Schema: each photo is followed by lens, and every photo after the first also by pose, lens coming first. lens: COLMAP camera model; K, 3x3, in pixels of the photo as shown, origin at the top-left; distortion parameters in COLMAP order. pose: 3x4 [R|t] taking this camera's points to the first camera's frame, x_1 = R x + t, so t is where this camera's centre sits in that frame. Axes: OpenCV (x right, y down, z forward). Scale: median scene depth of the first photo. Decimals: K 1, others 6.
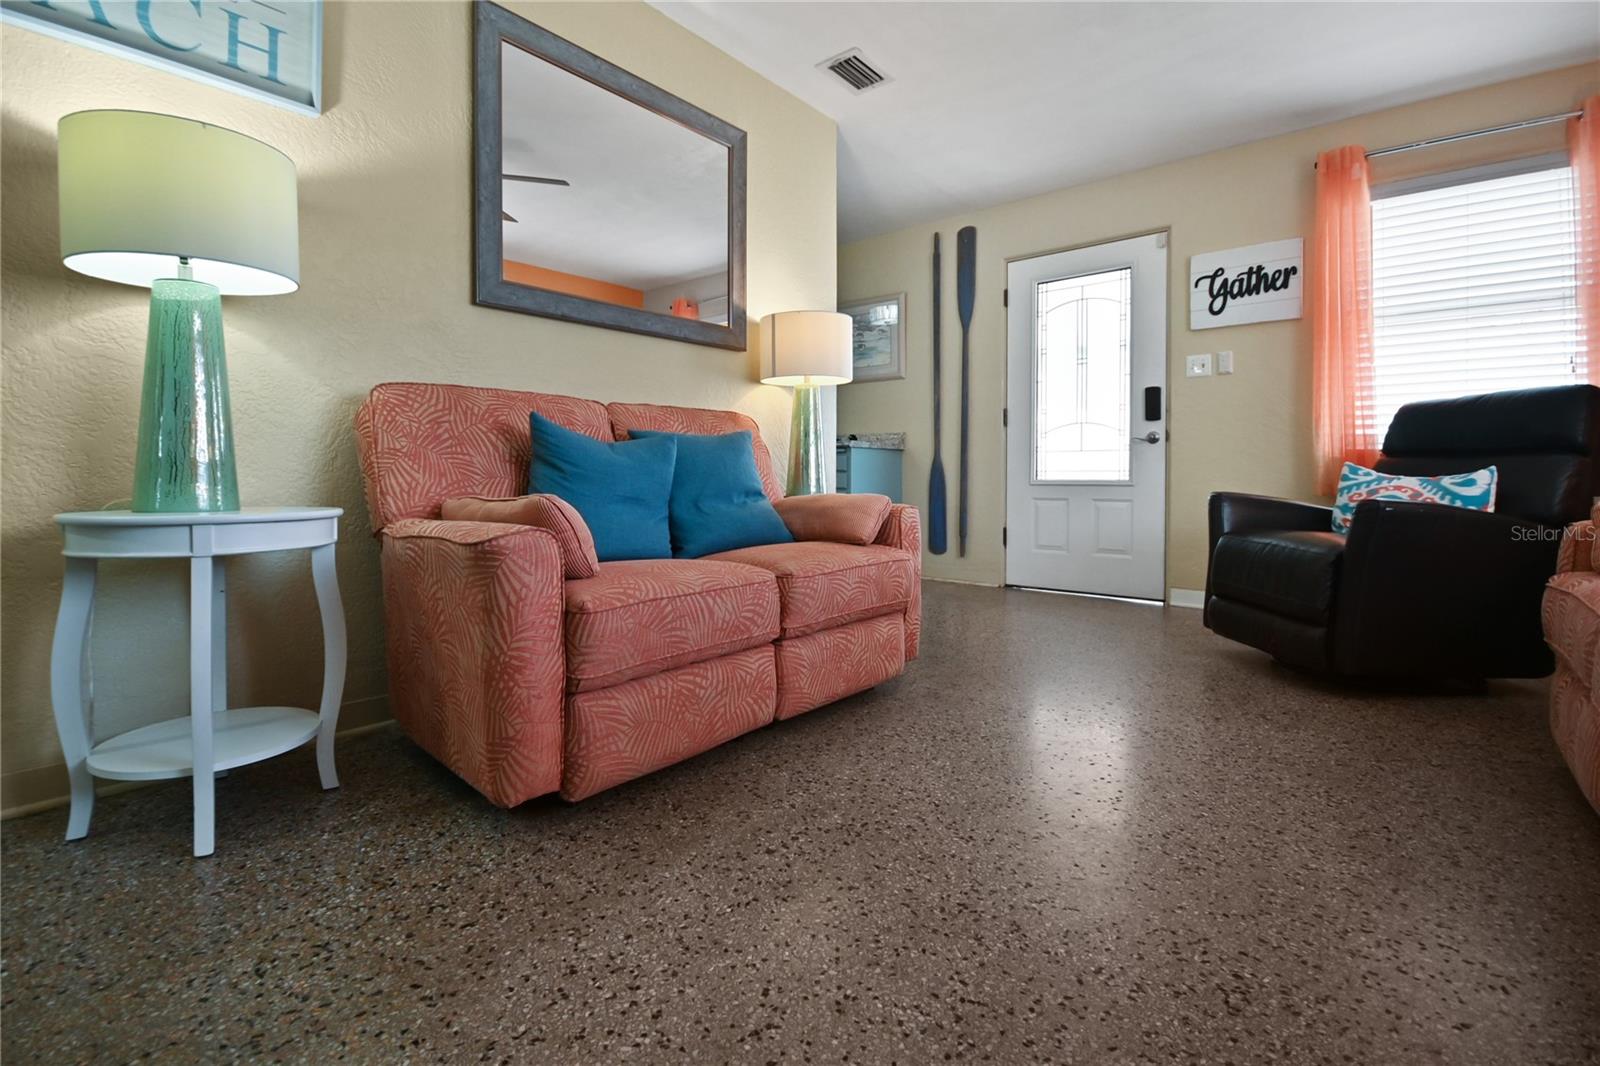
lens RADIAL K [[718.1, 0, 792.3], [0, 718.1, 499.0], [0, 0, 1]] dist [-0.015602, -0.000766]
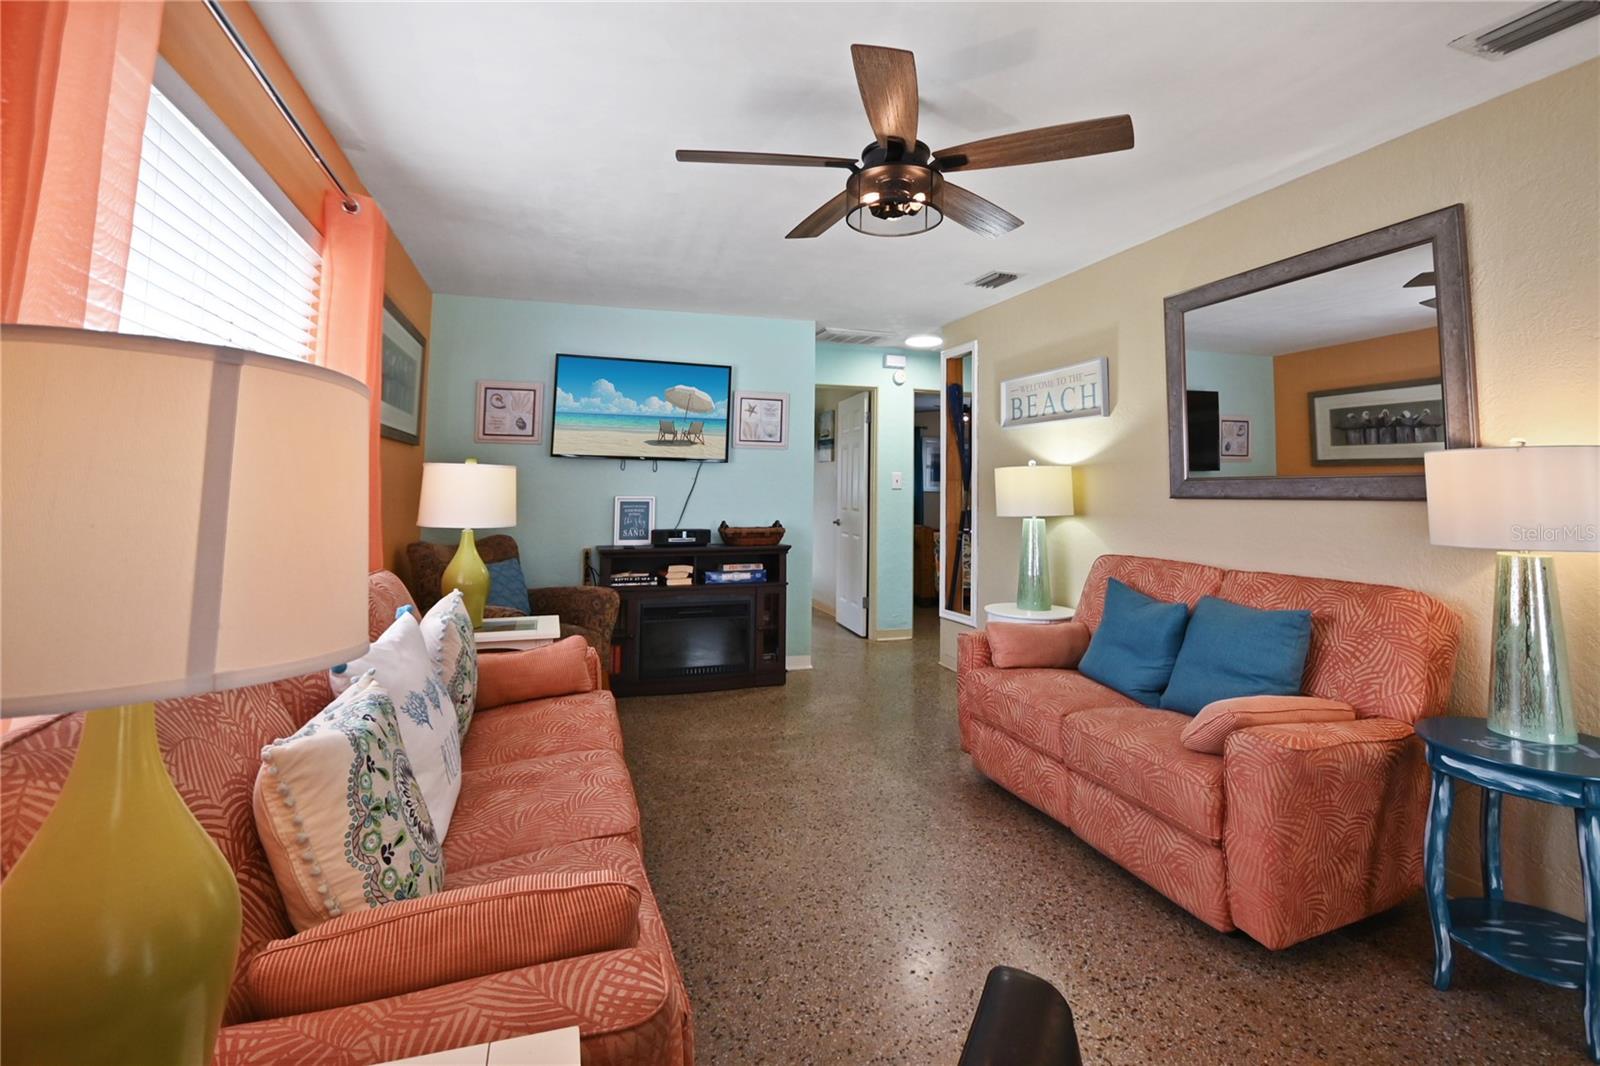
lens RADIAL K [[718.1, 0, 792.3], [0, 718.1, 499.0], [0, 0, 1]] dist [-0.015602, -0.000766]
pose [[-0.517368, 0.003045, -0.855757, 1.570867], [-0.034184, 0.999122, 0.024222, -0.360148], [0.855080, 0.041785, -0.516810, 1.394057]]
